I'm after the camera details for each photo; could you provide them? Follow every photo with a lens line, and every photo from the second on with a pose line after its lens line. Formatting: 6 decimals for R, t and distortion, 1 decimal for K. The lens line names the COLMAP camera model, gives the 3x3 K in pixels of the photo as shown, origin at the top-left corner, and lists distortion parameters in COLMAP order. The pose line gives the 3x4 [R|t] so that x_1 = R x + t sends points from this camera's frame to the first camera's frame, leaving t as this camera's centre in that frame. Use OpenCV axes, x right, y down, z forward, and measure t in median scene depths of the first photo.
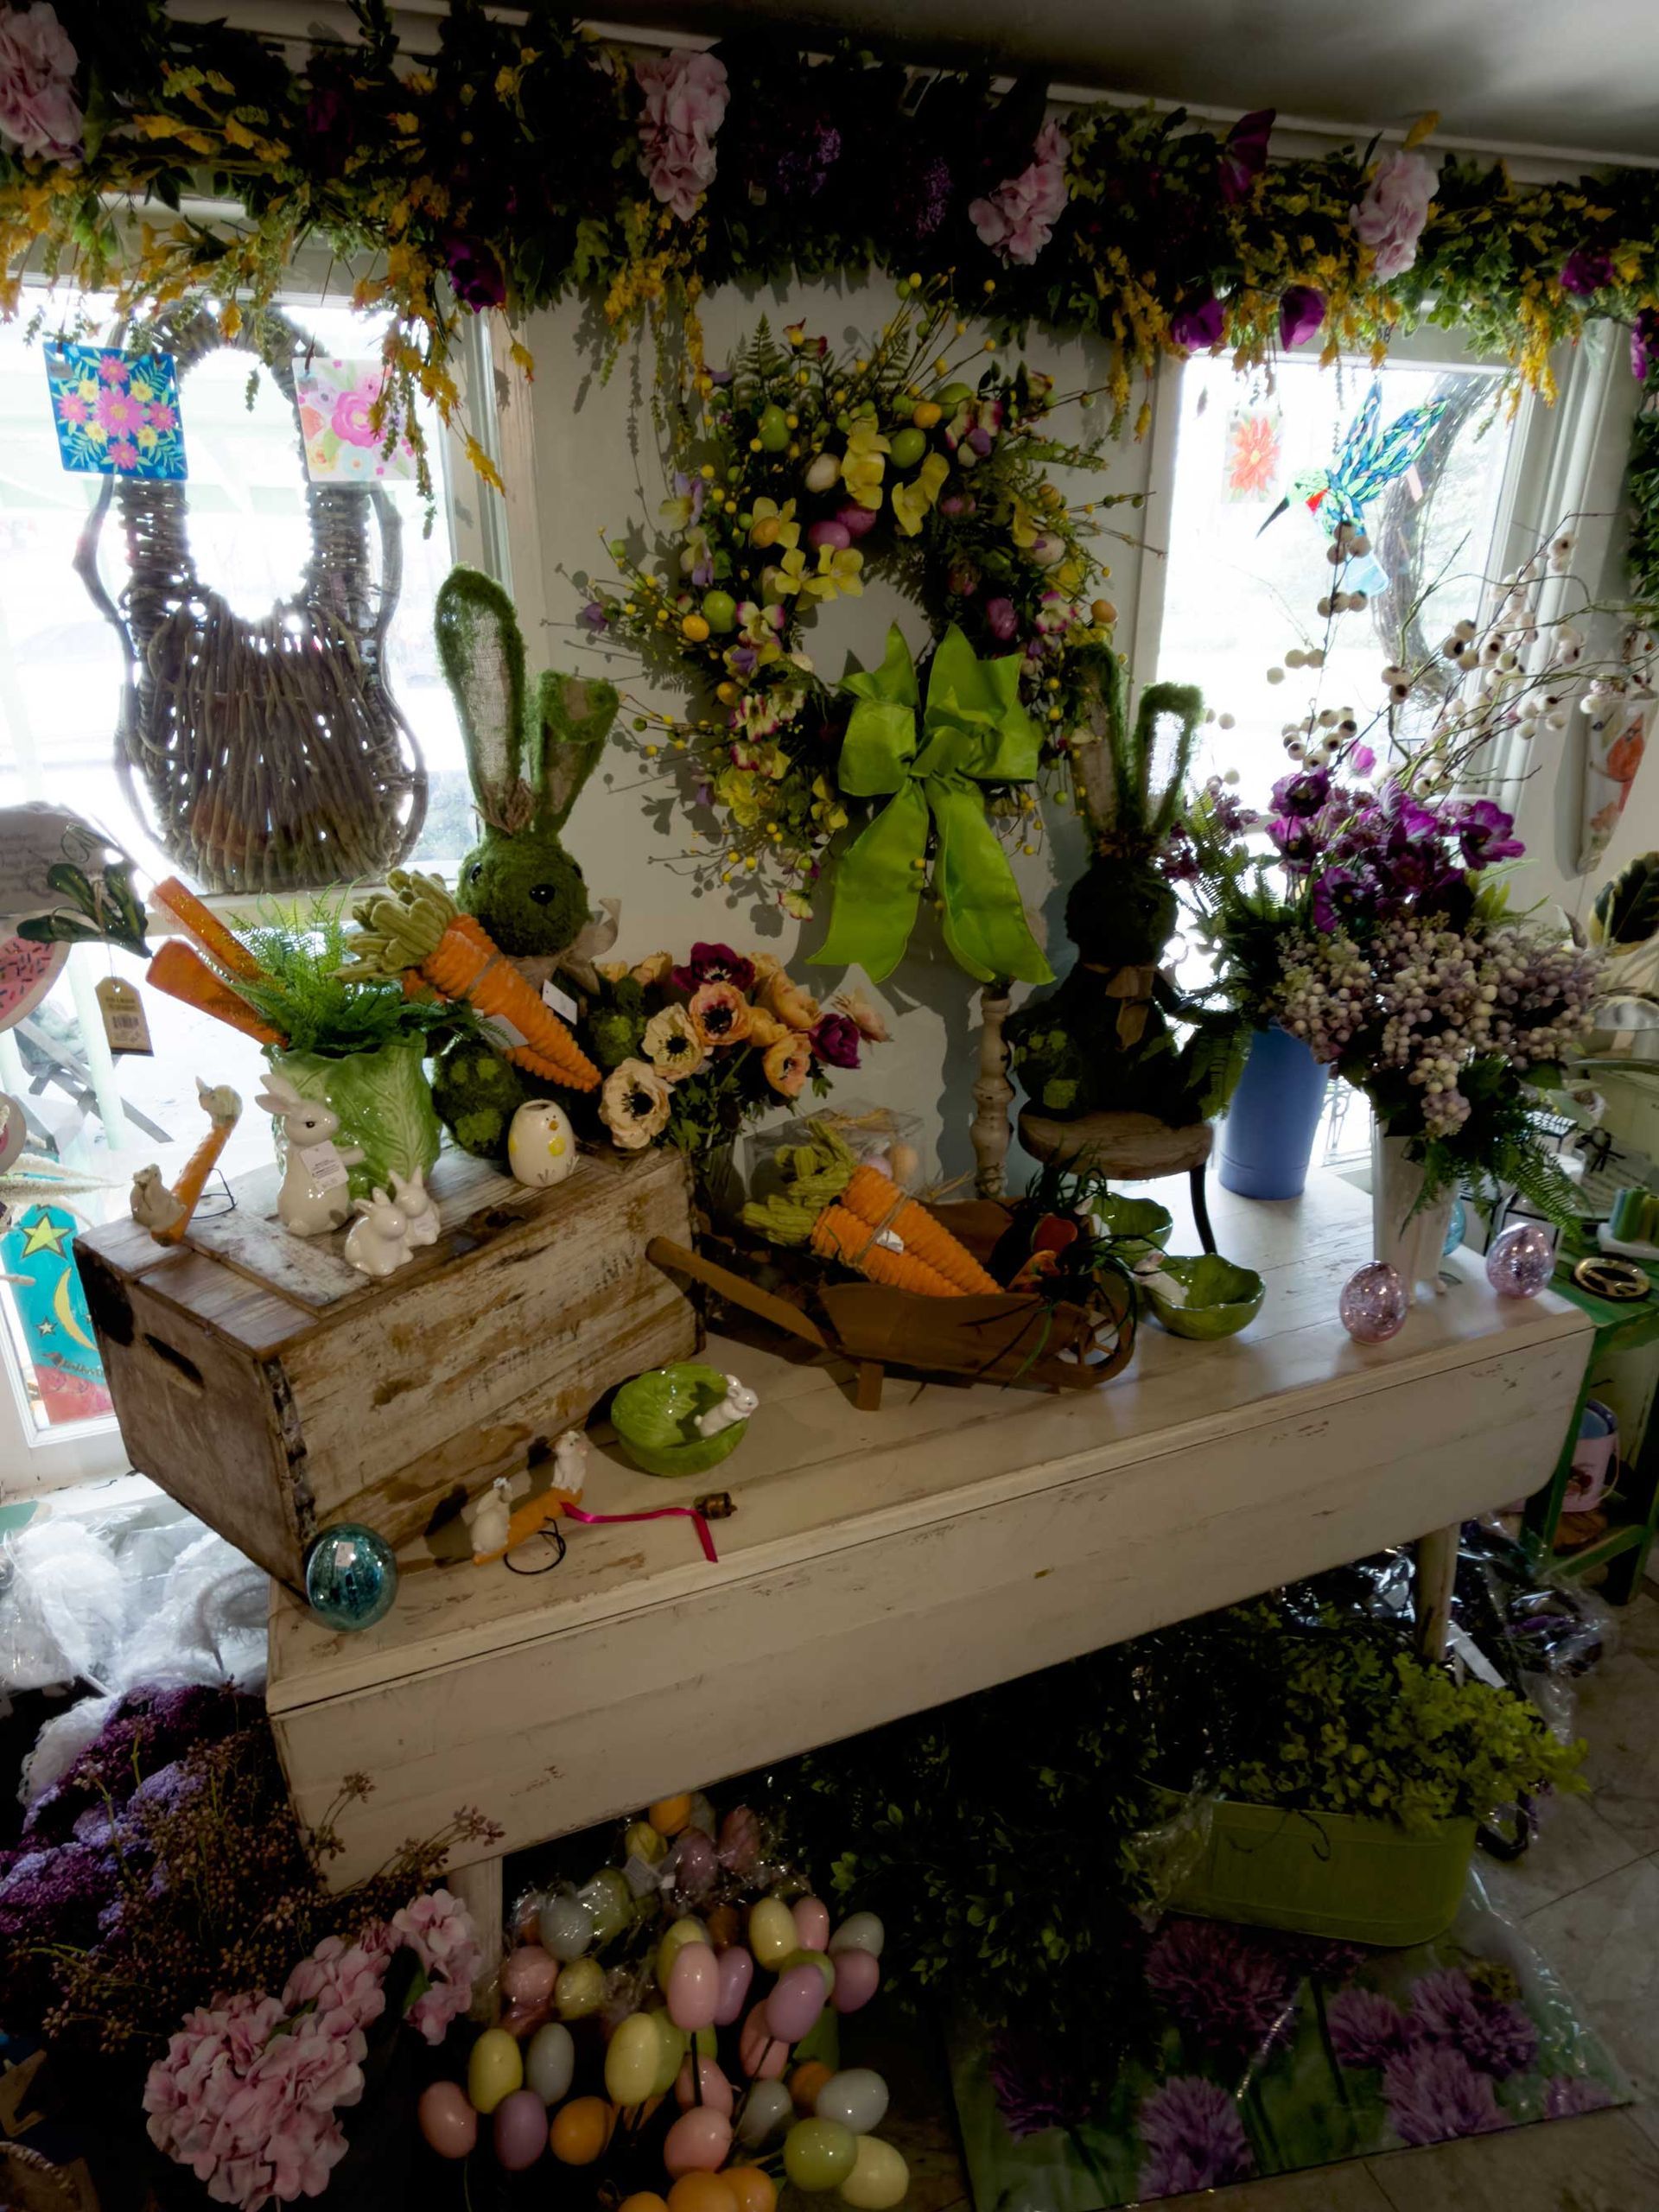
lens RADIAL K [[1274.6, 0, 829.9], [0, 1274.6, 1072.0], [0, 0, 1]] dist [0.004258, -0.000257]
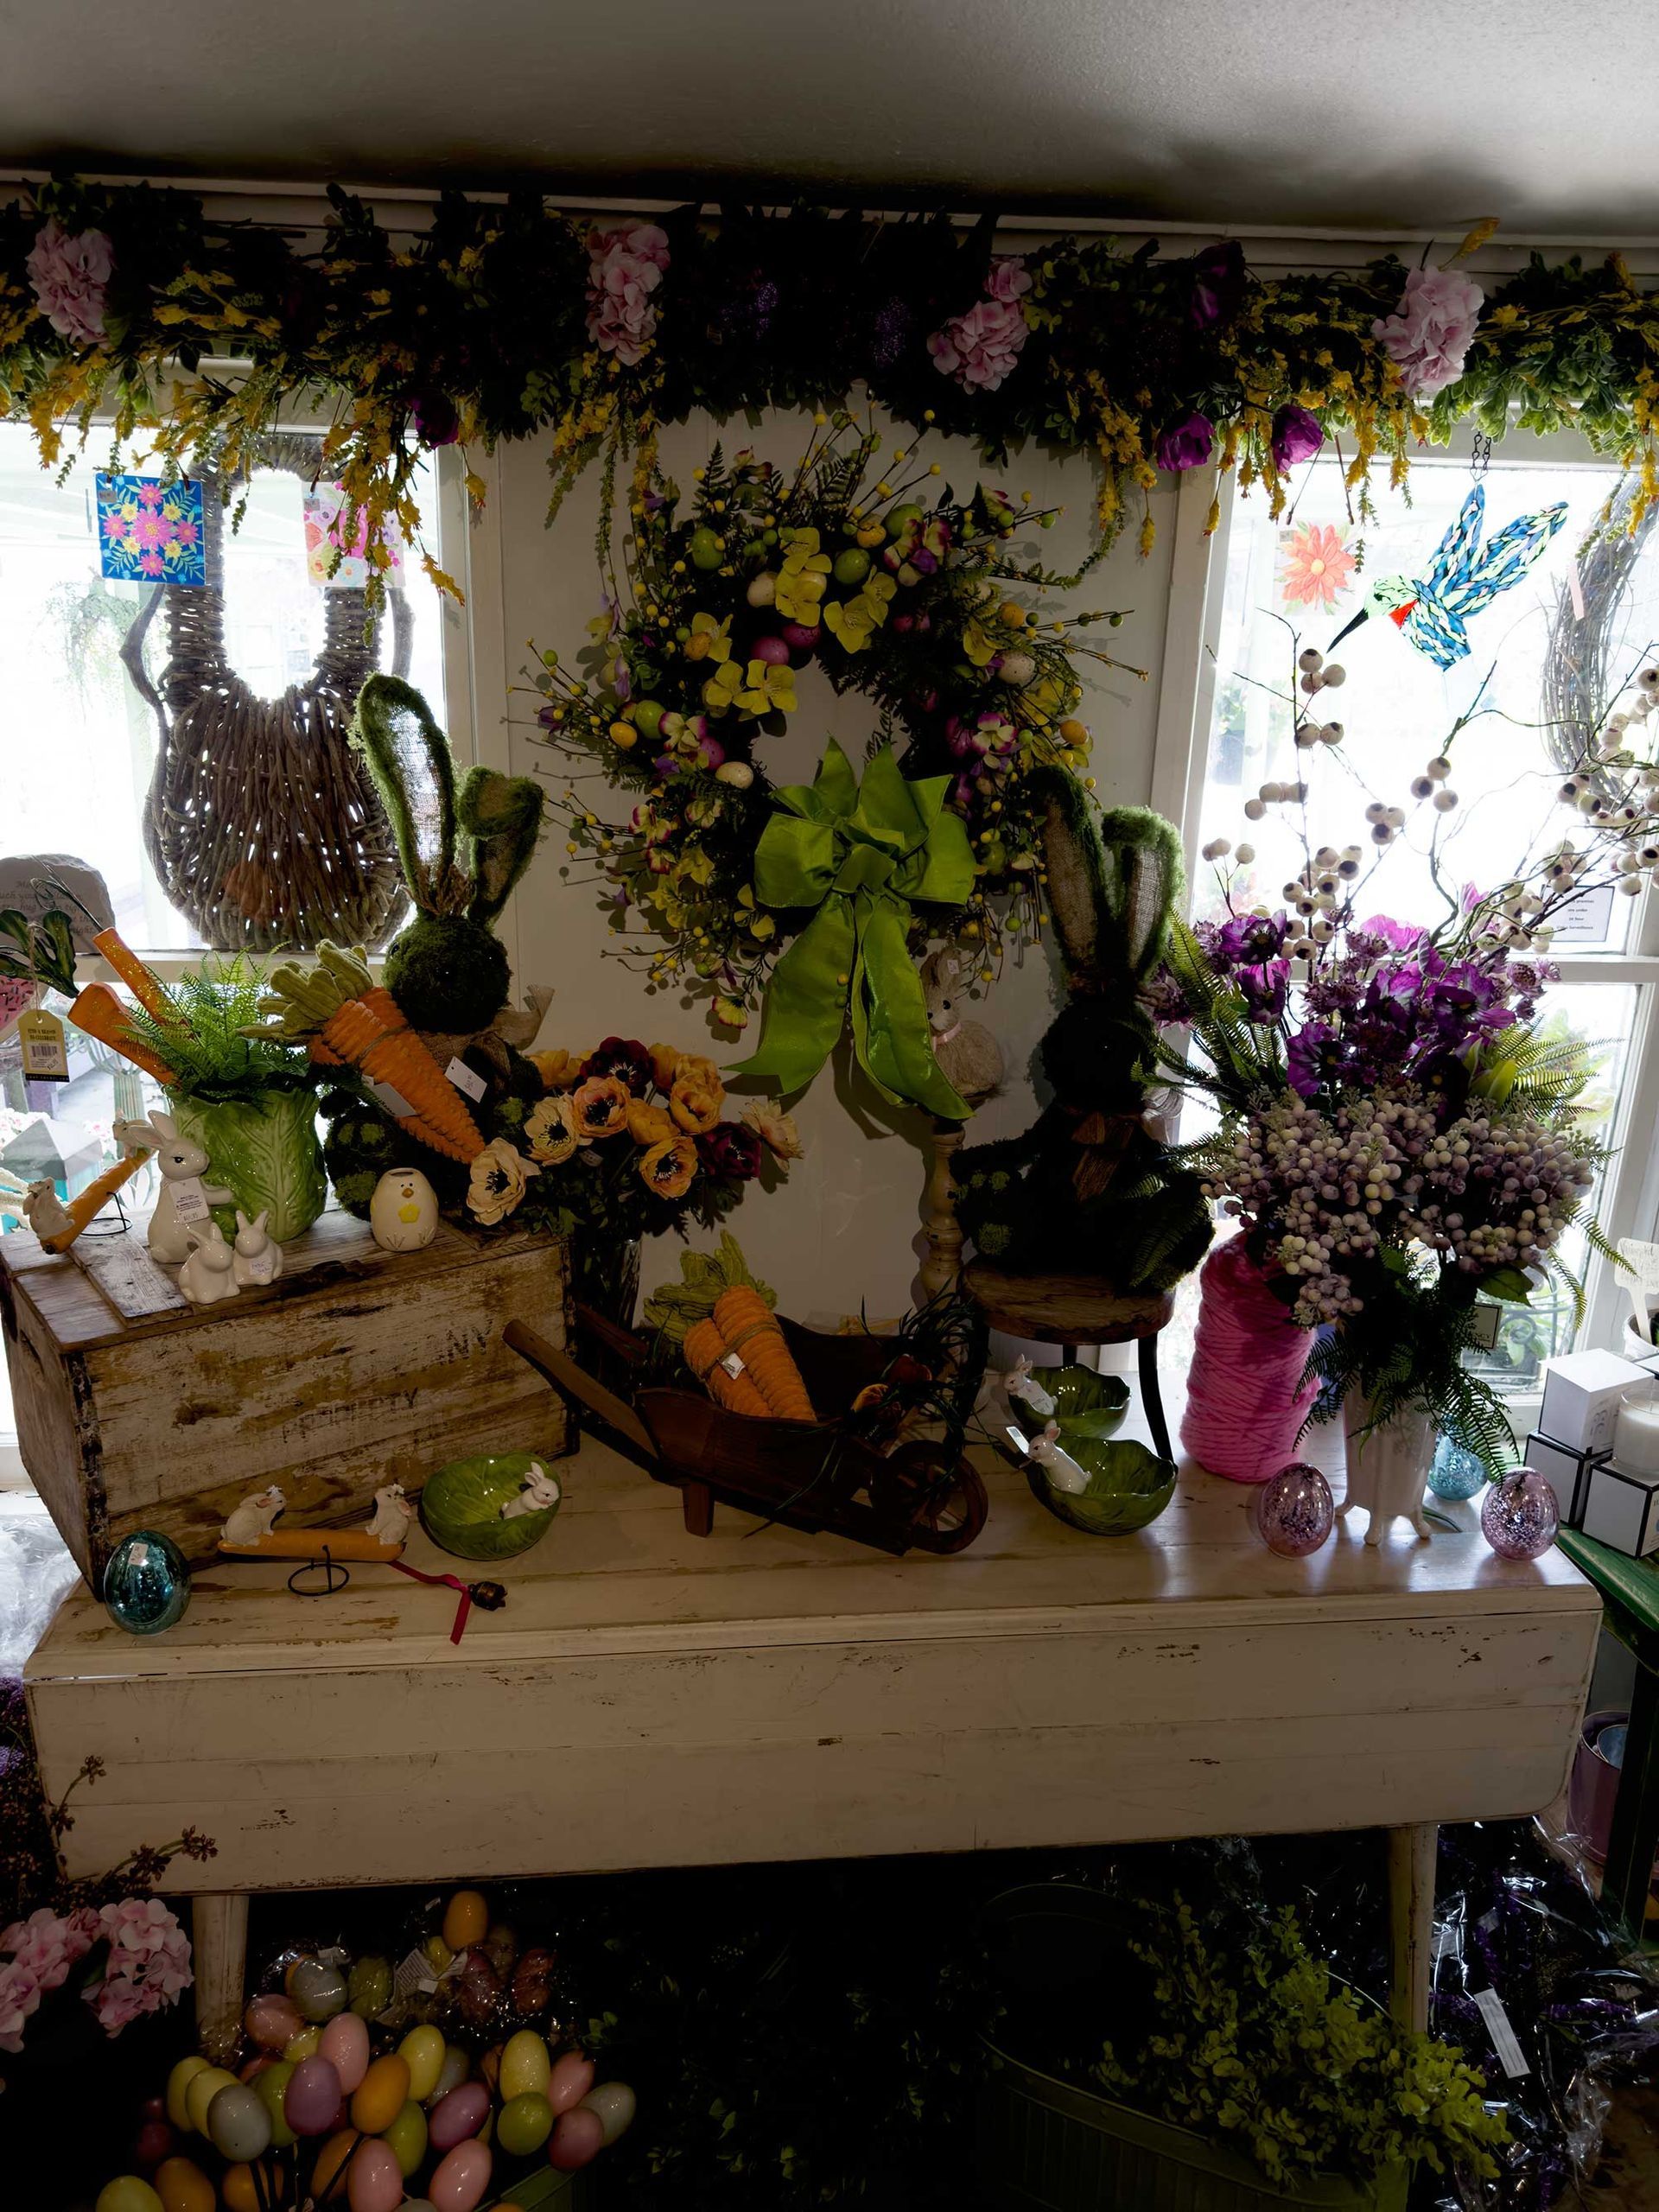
lens RADIAL K [[1611.5, 0, 822.0], [0, 1611.5, 1068.6], [0, 0, 1]] dist [0.056677, -0.083107]
pose [[0.960824, 0.099651, -0.258626, 0.412057], [-0.125123, 0.988585, -0.083933, 0.009759], [0.247310, 0.113005, 0.962324, -0.187076]]
